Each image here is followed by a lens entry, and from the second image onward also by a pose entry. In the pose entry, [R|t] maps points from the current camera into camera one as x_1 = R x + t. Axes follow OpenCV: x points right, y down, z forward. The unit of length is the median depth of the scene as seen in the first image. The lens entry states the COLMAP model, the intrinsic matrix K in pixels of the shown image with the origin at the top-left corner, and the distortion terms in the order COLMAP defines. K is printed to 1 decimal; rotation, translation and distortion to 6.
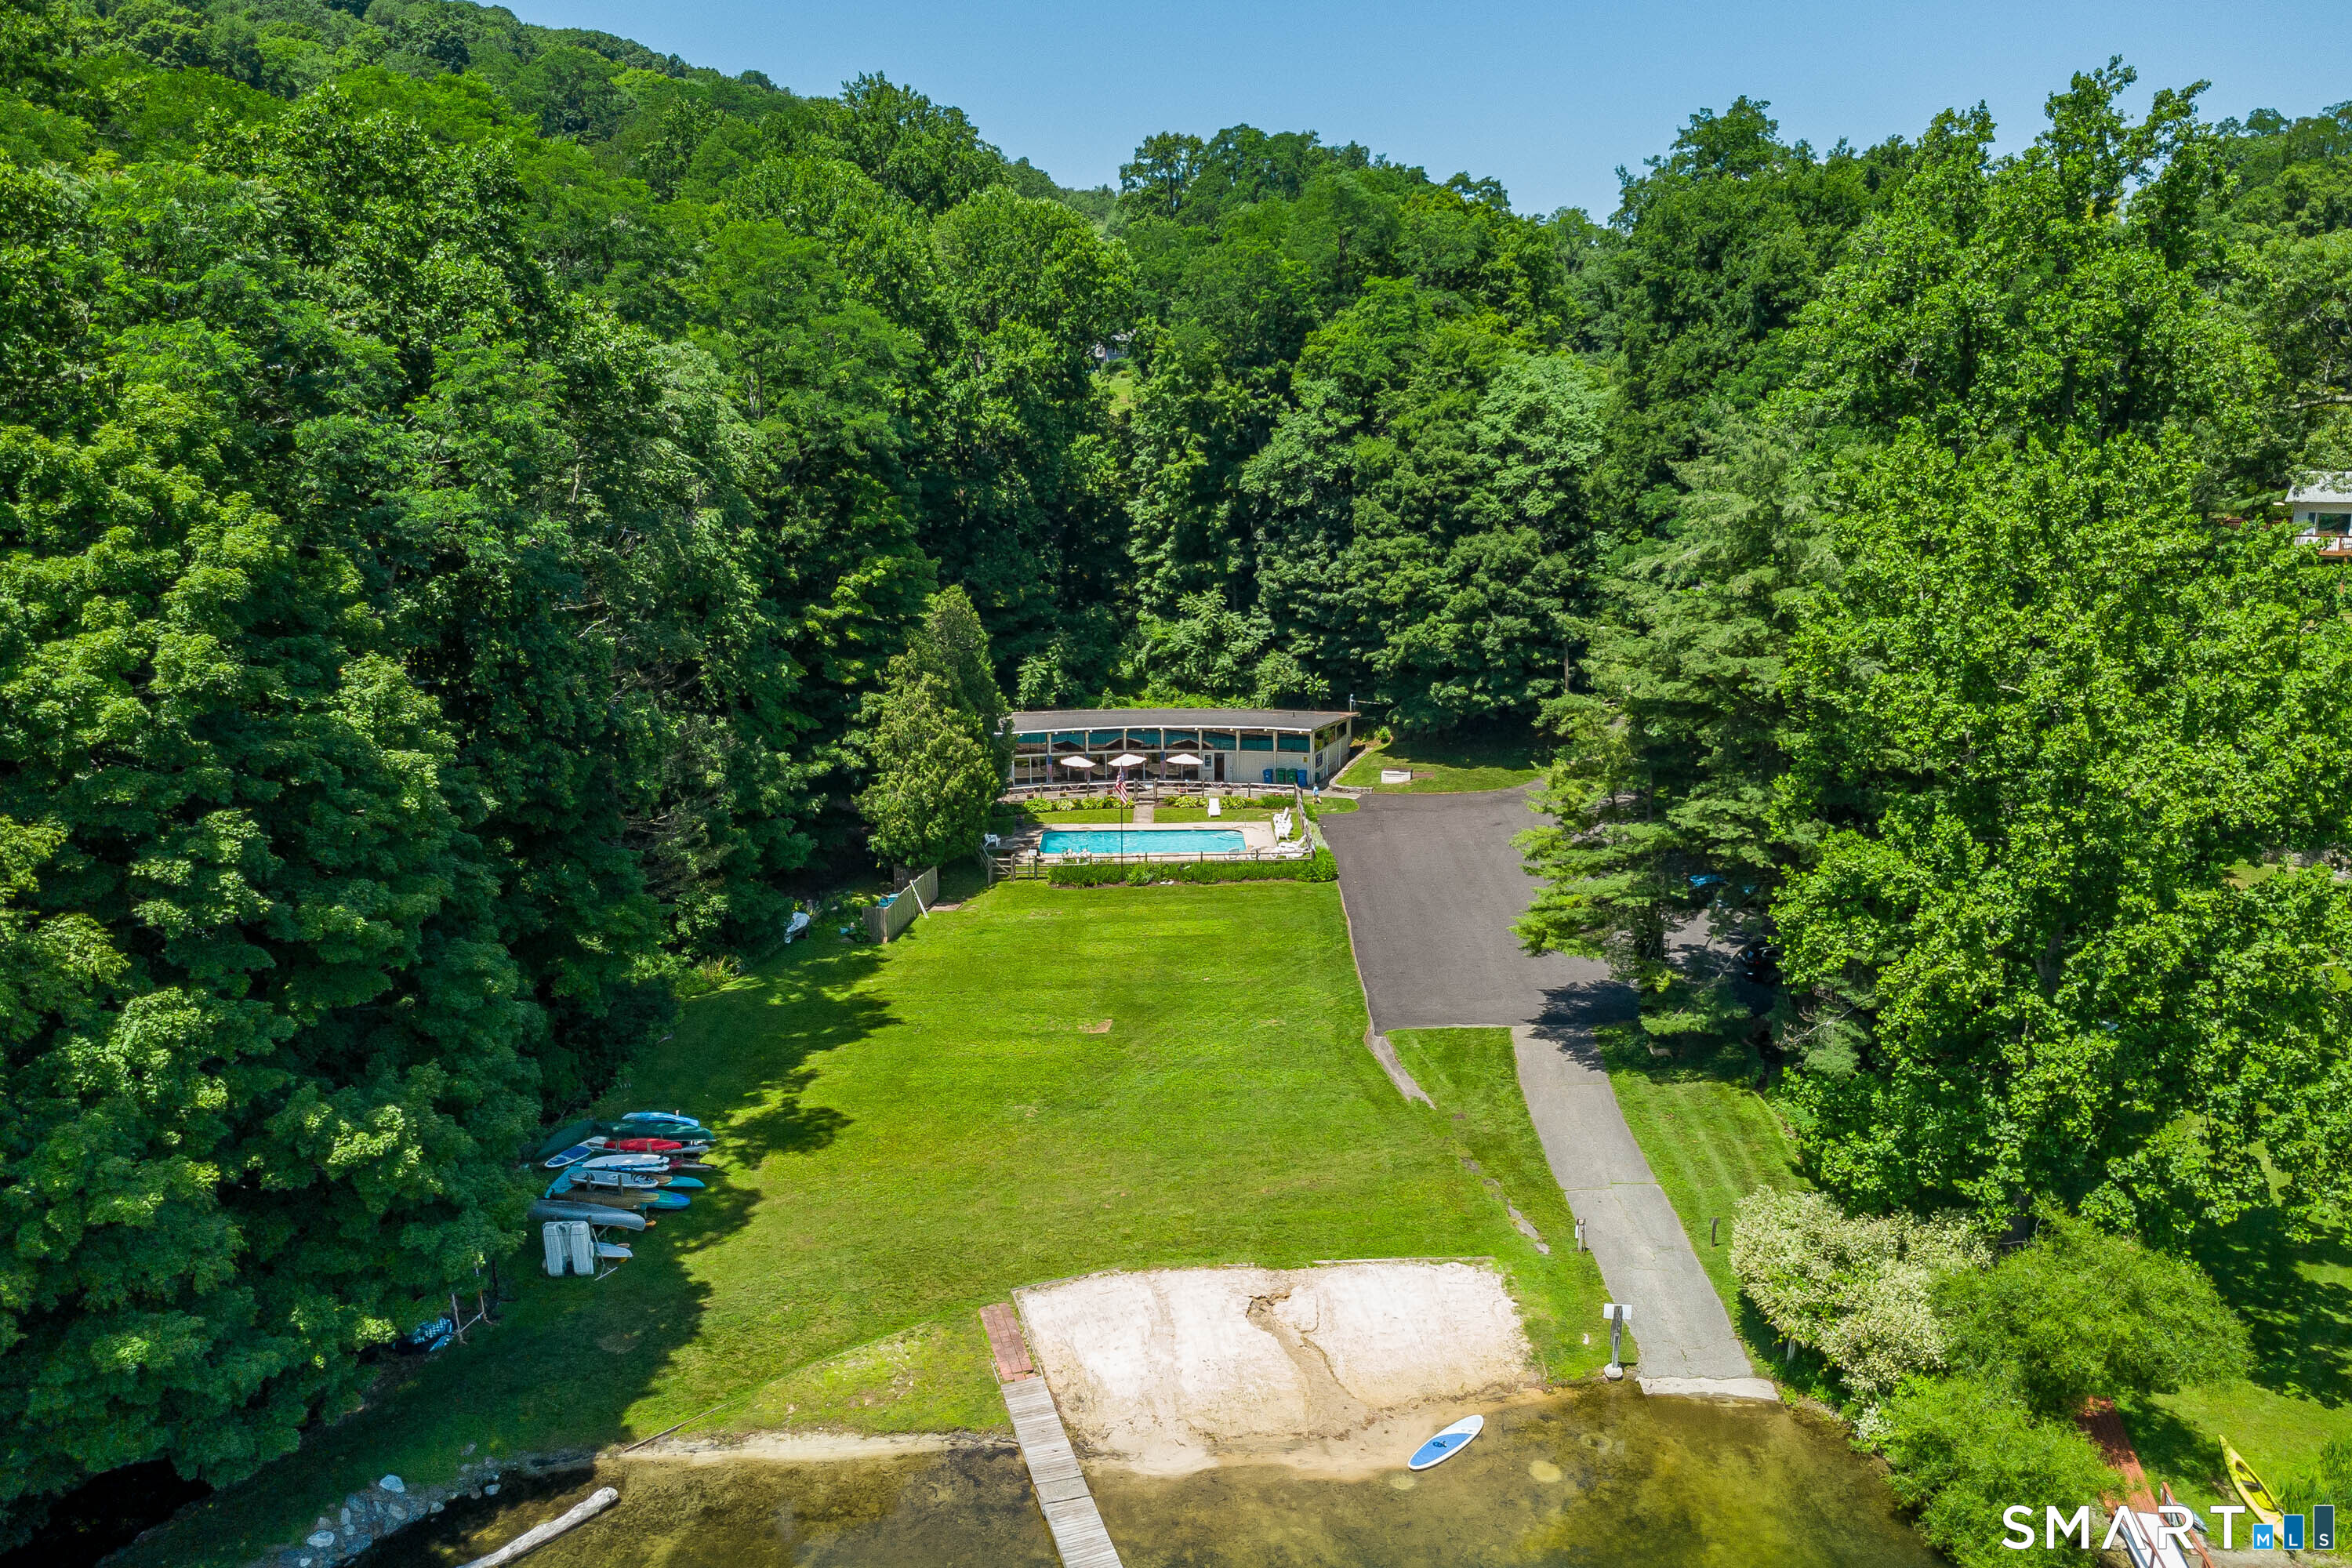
lens RADIAL K [[1658.5, 0, 1176.0], [0, 1658.5, 784.0], [0, 0, 1]] dist [0.003786, 0.001039]
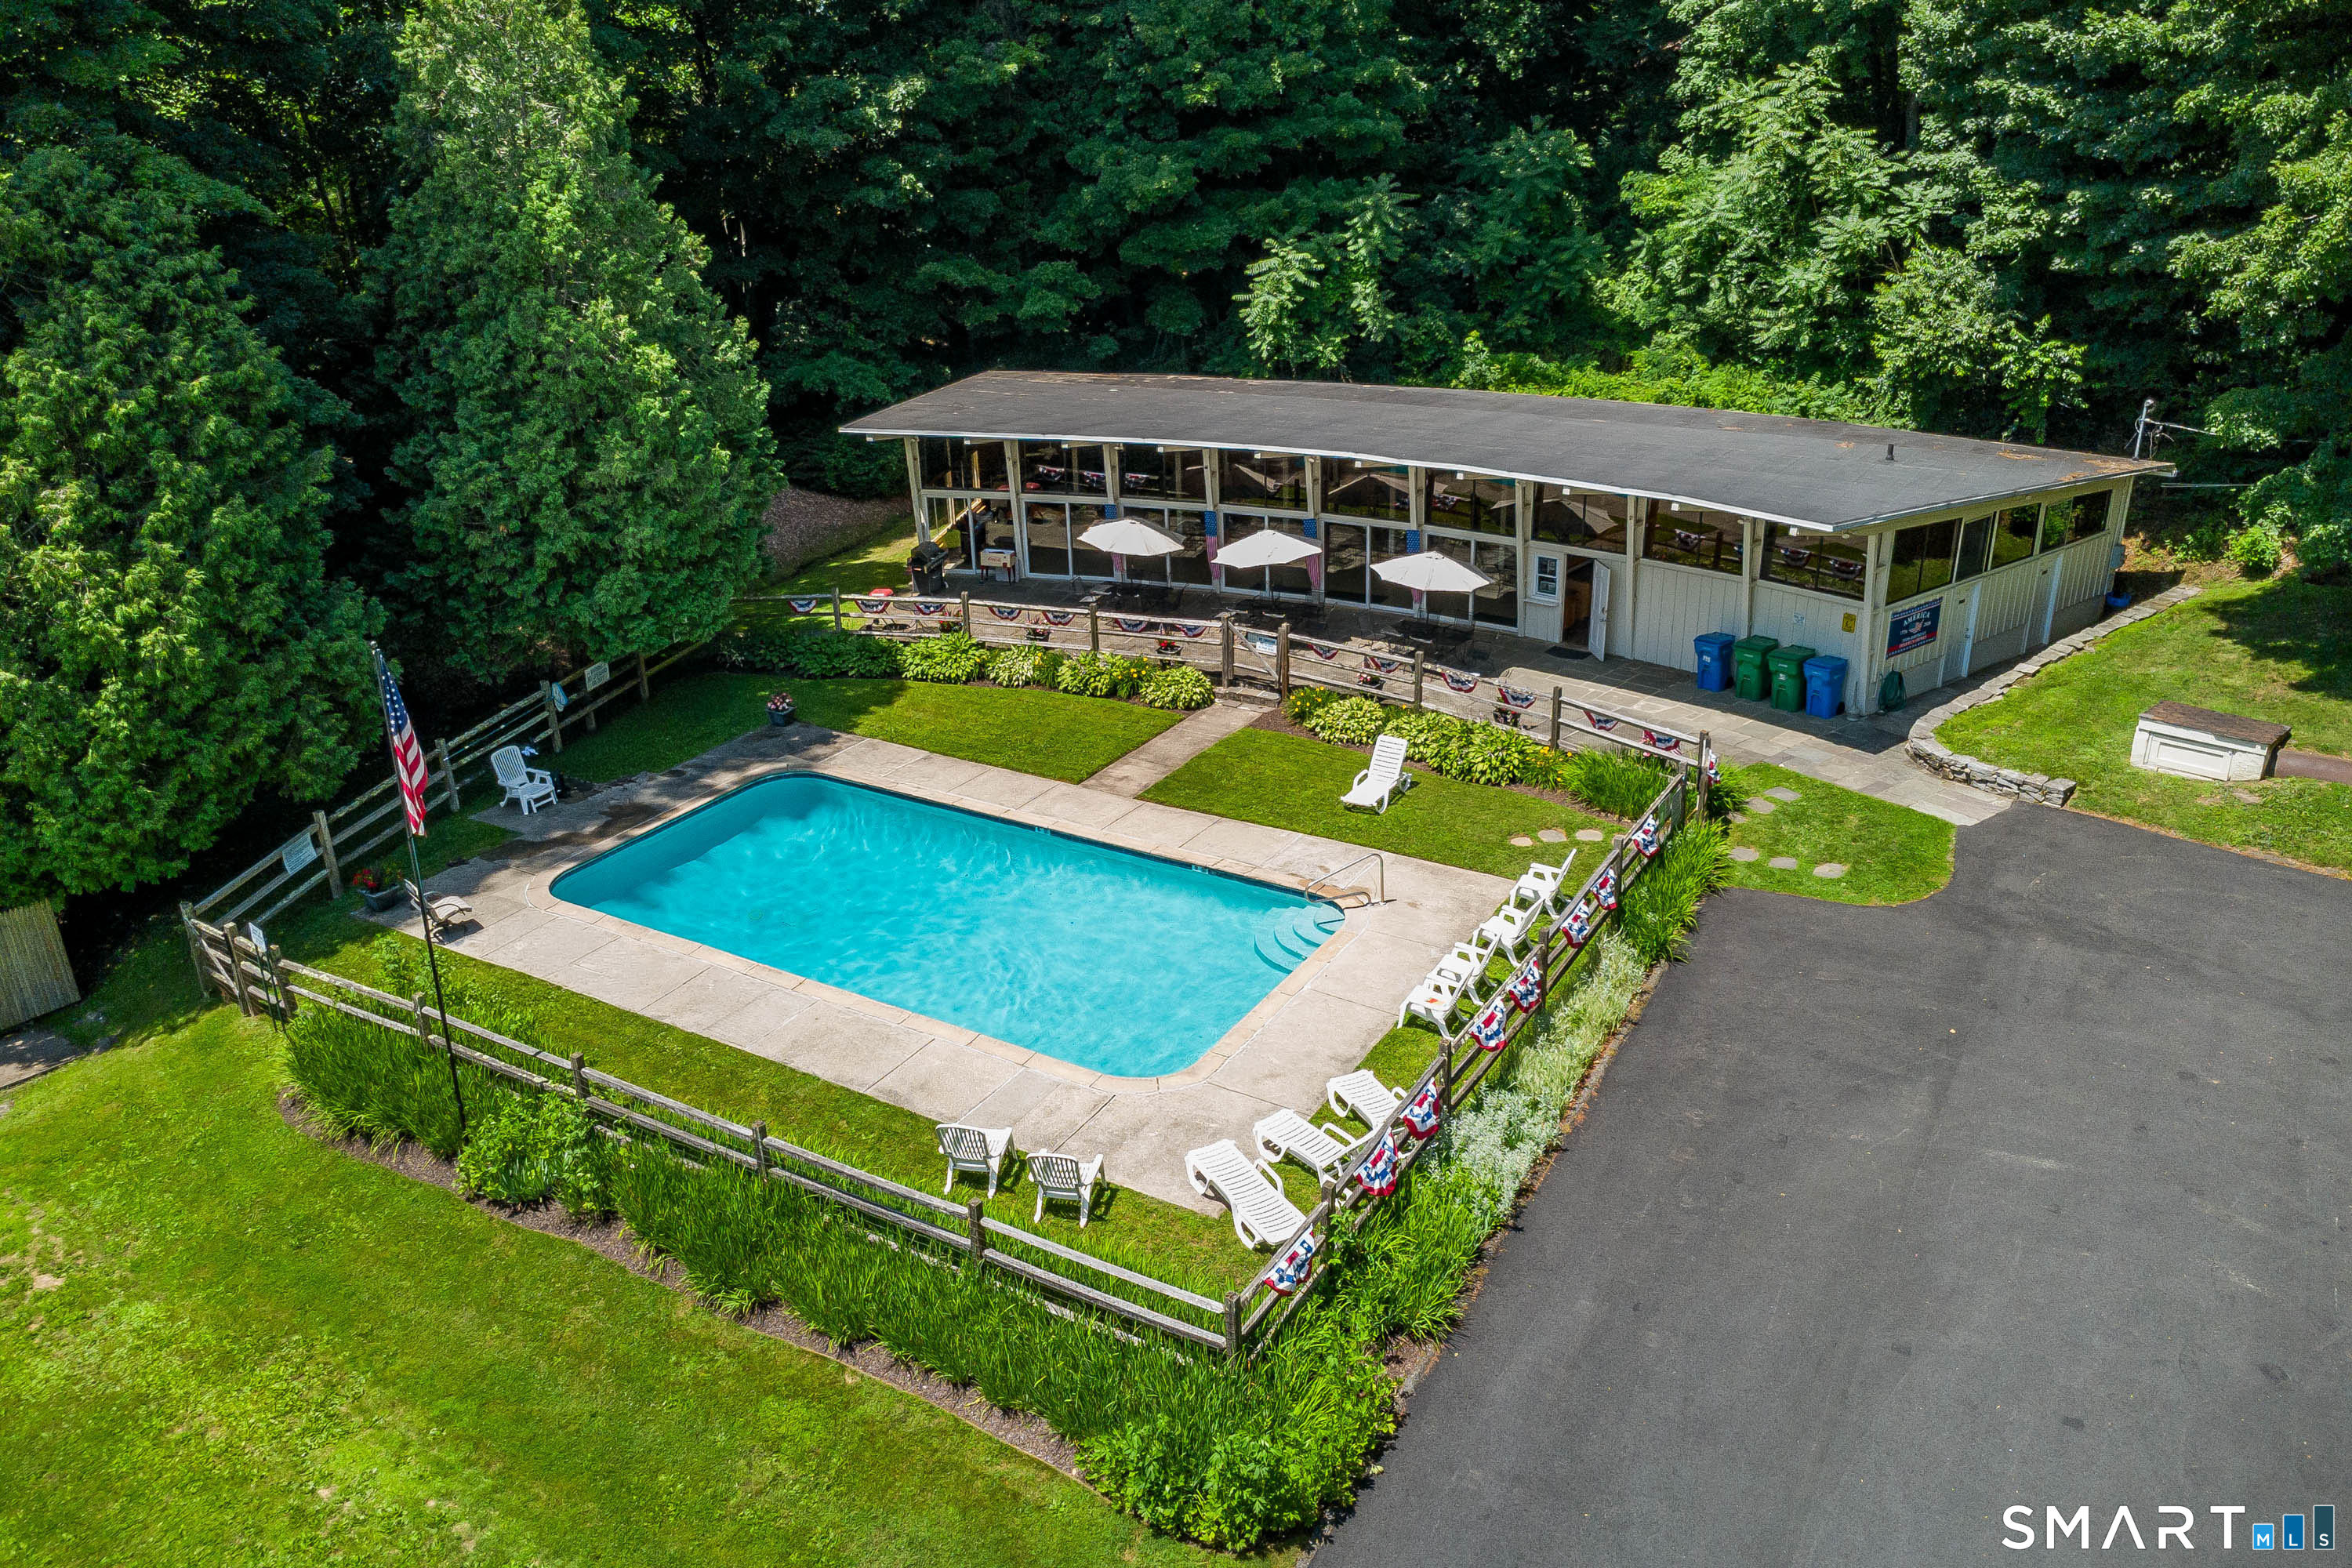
lens RADIAL K [[1677.2, 0, 1179.9], [0, 1677.2, 734.4], [0, 0, 1]] dist [-0.000048, -0.001539]
pose [[0.851697, 0.177533, -0.493045, 0.127902], [-0.088591, 0.976102, 0.198435, -0.043778], [0.516491, -0.125328, 0.847071, 0.719339]]
